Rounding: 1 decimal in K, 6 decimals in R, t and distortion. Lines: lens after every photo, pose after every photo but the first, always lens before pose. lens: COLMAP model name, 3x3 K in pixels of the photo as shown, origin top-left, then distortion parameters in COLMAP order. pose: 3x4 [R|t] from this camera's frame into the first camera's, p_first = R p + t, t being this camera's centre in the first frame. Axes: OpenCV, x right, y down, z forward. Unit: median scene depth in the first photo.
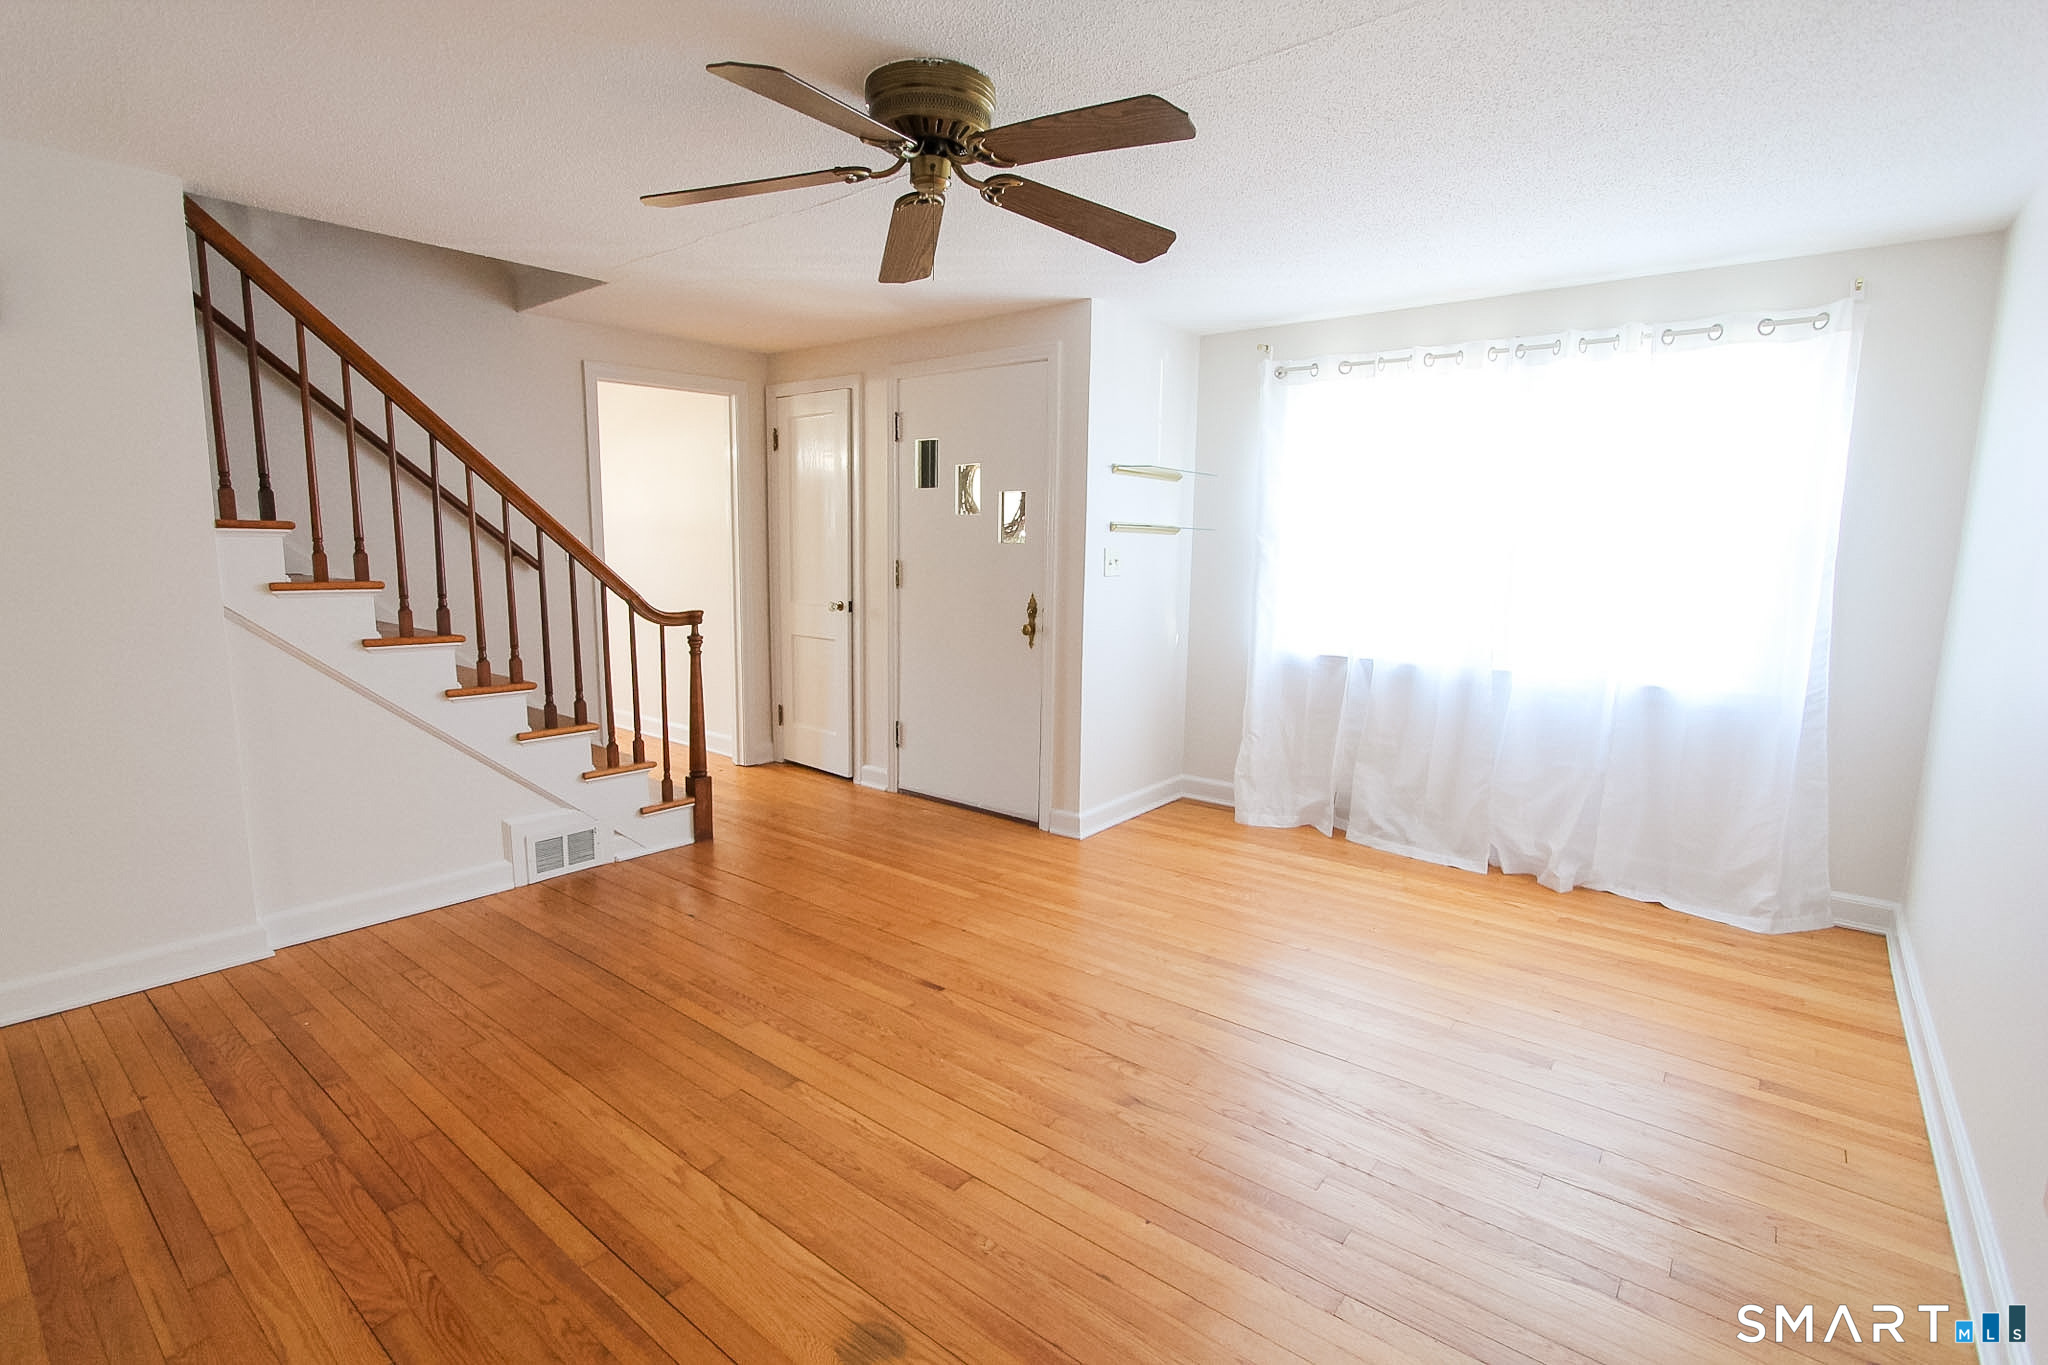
lens RADIAL K [[953.3, 0, 1020.1], [0, 953.3, 684.9], [0, 0, 1]] dist [-0.023475, 0.000151]
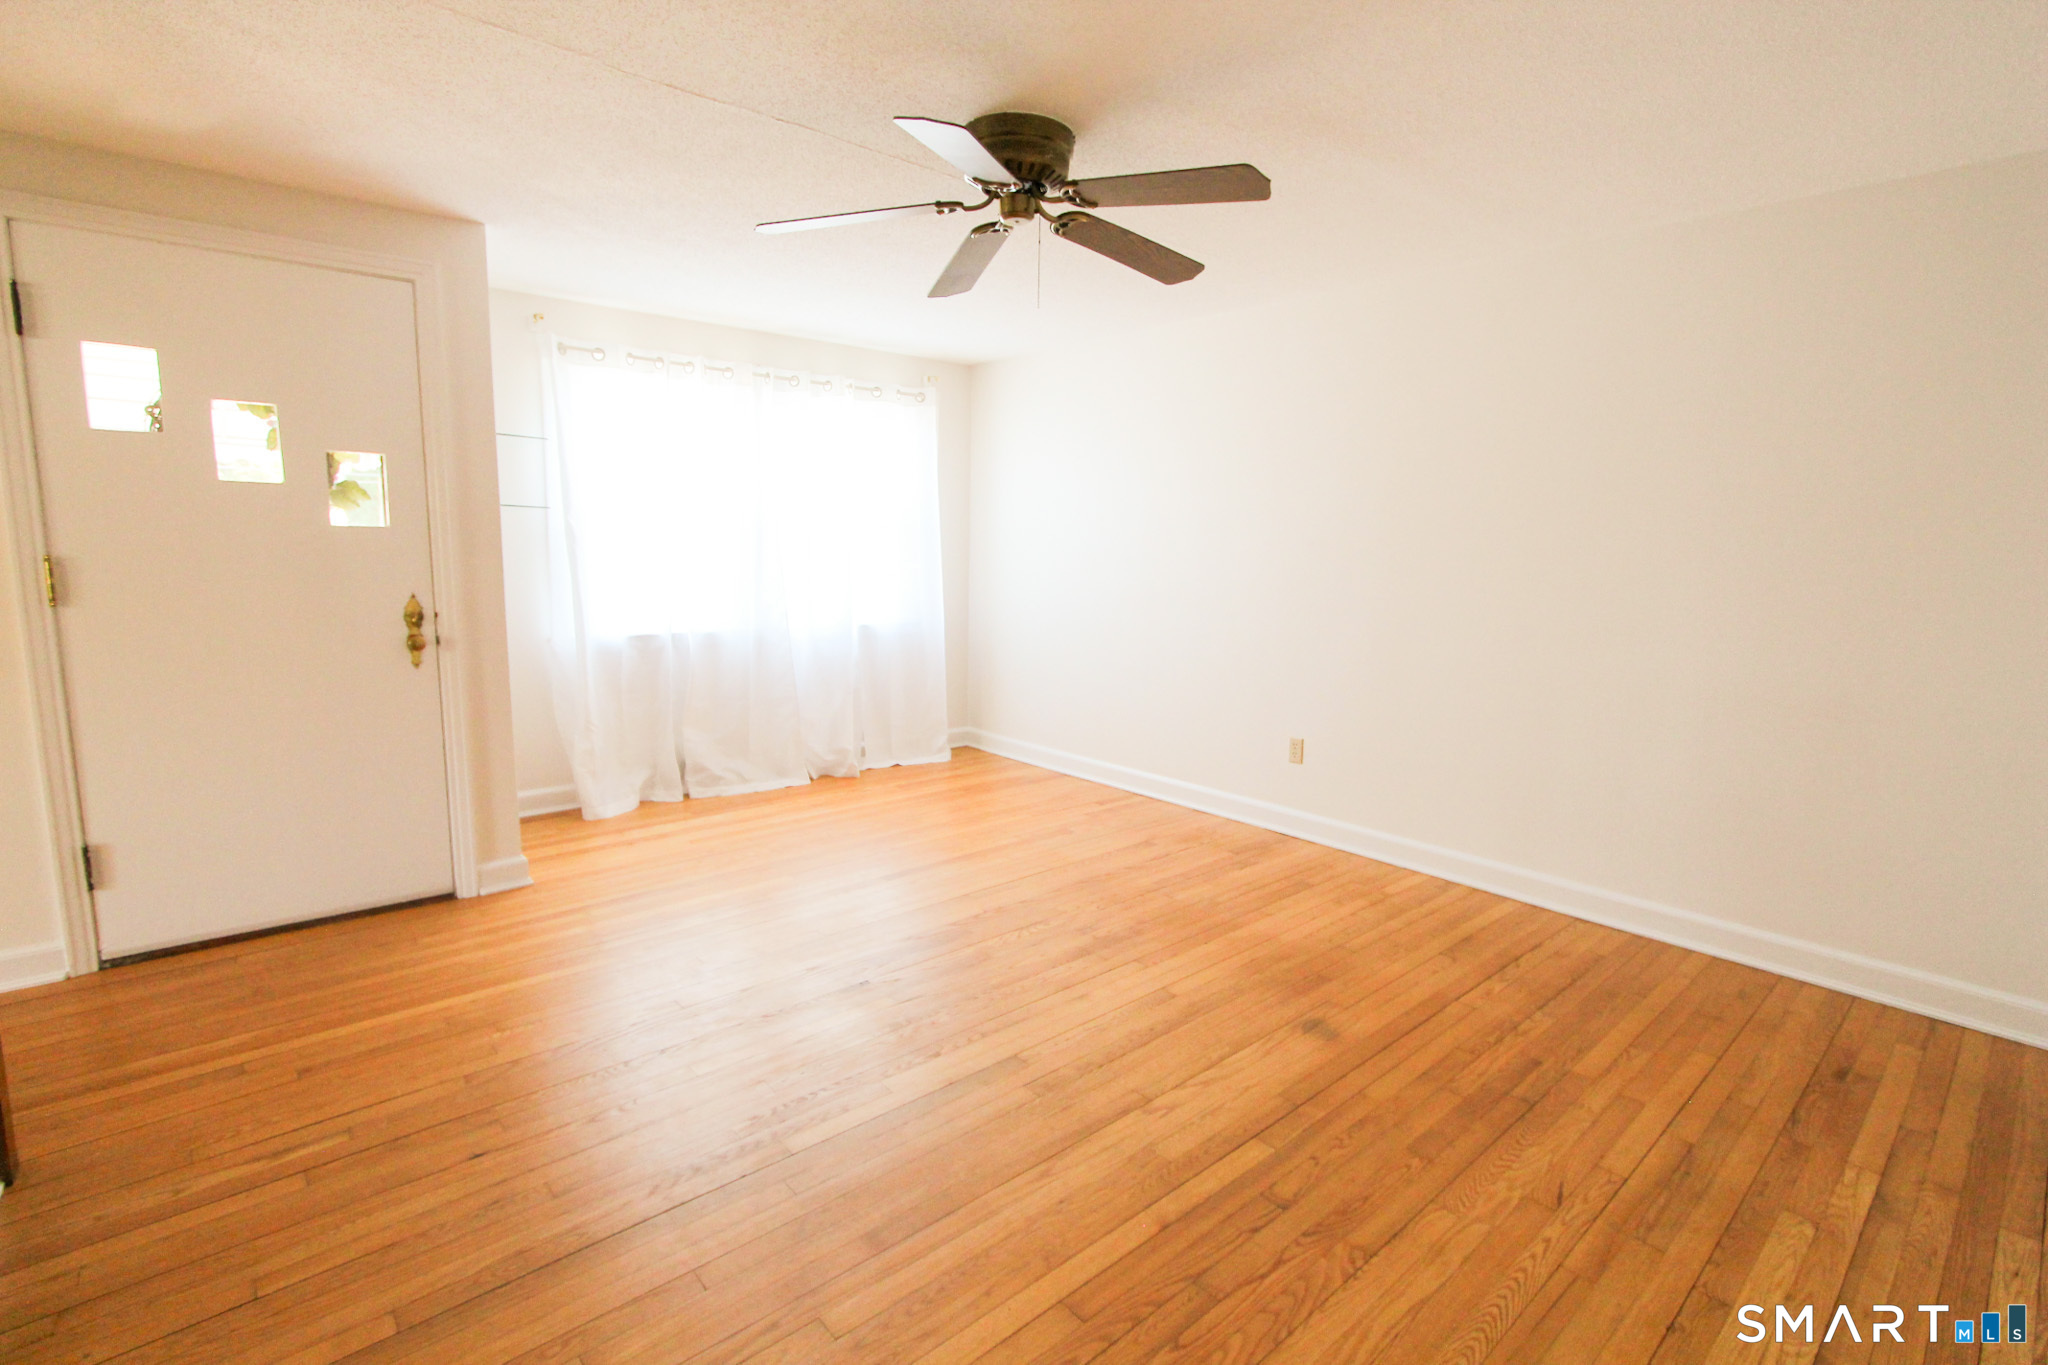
lens RADIAL K [[939.4, 0, 1024.0], [0, 939.4, 682.5], [0, 0, 1]] dist [-0.003359, -0.000563]
pose [[0.186268, -0.157840, 0.969738, -0.657328], [0.130070, 0.982285, 0.134899, -0.069675], [-0.973851, 0.101007, 0.203498, 0.416085]]
